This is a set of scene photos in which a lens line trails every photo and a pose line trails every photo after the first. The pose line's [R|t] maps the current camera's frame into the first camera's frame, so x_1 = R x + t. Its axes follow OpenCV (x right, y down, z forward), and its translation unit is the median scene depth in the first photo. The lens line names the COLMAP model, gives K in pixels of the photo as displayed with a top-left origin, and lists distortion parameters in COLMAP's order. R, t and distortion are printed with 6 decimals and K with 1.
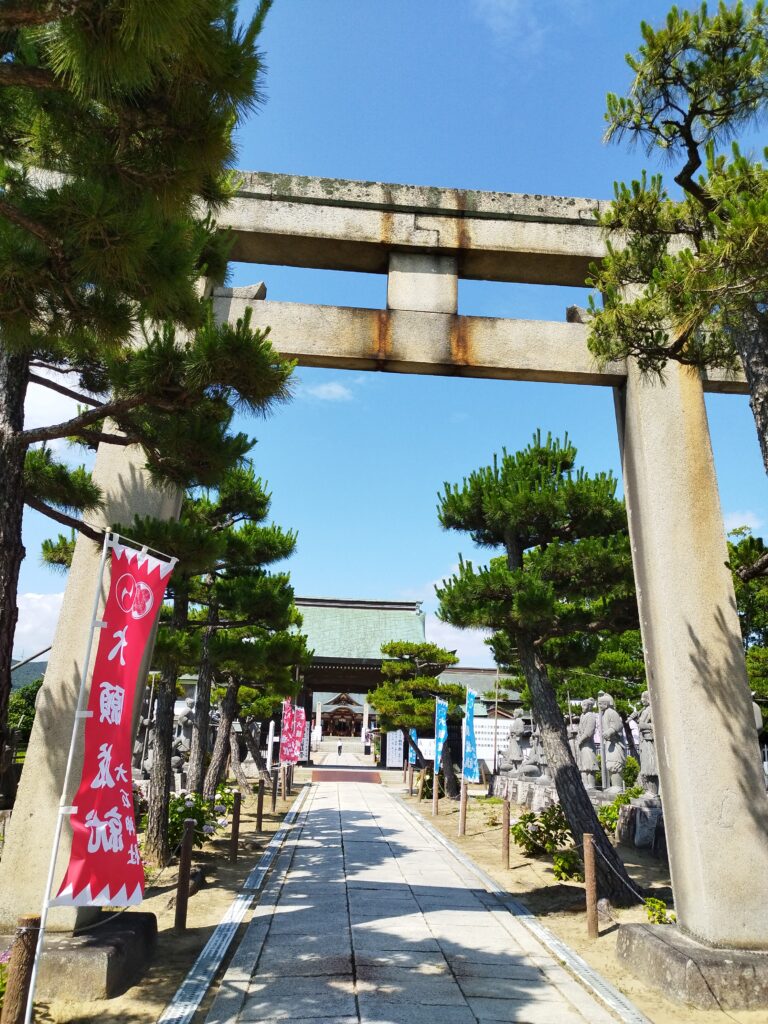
lens RADIAL K [[794.8, 0, 384.0], [0, 794.8, 512.0], [0, 0, 1]] dist [0.054829, -0.033188]
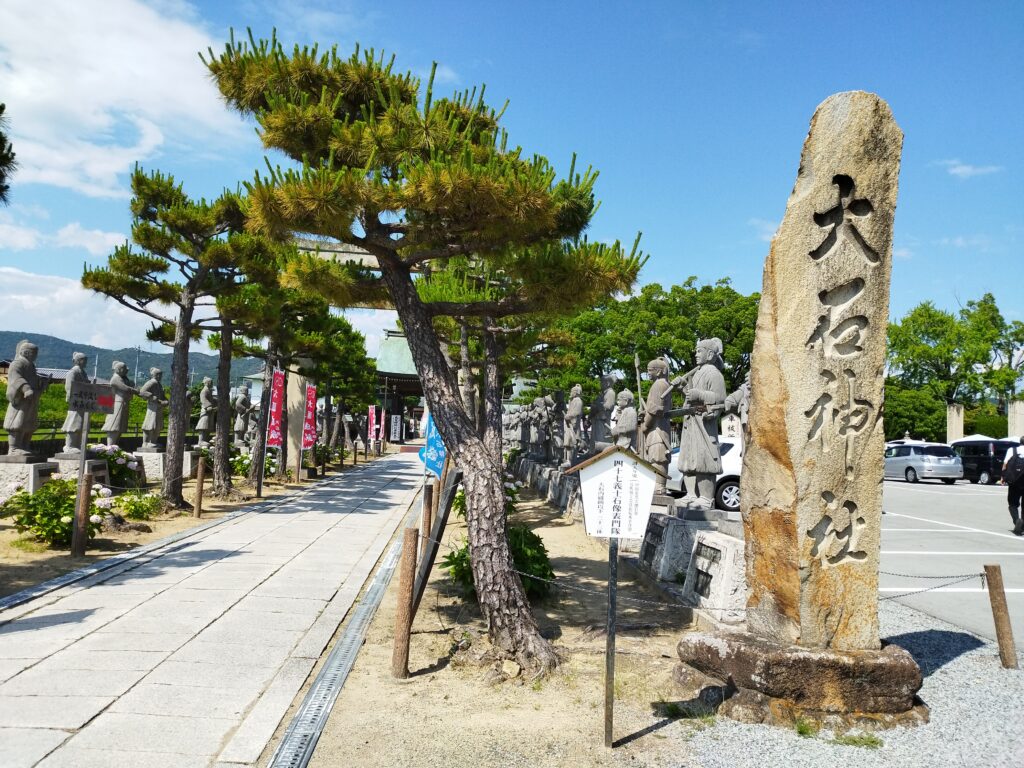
lens RADIAL K [[794.8, 0, 524.8], [0, 794.8, 389.2], [0, 0, 1]] dist [0.054829, -0.033188]
pose [[0.999522, 0.012871, 0.028122, 0.156384], [-0.018840, 0.974494, 0.223623, -0.191745], [-0.024527, -0.224046, 0.974270, -0.697263]]
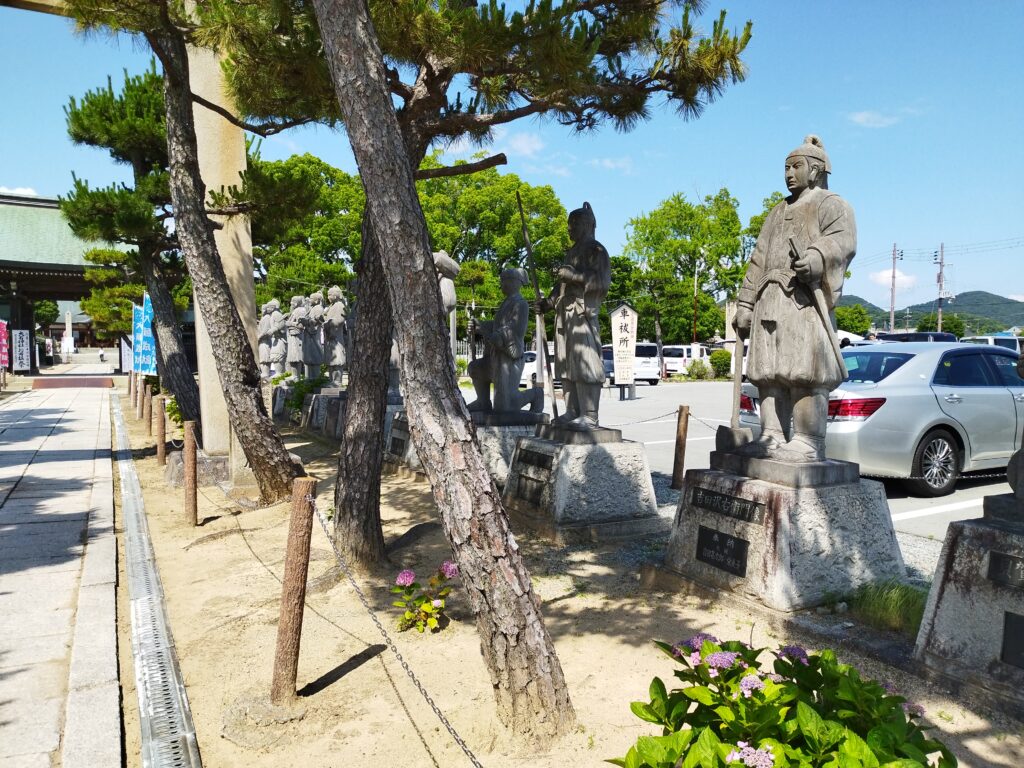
lens RADIAL K [[794.8, 0, 524.8], [0, 794.8, 389.2], [0, 0, 1]] dist [0.054829, -0.033188]
pose [[0.912052, -0.048465, 0.407200, 0.083217], [-0.086883, 0.947610, 0.307387, -0.025315], [-0.400764, -0.315732, 0.860059, -0.125831]]
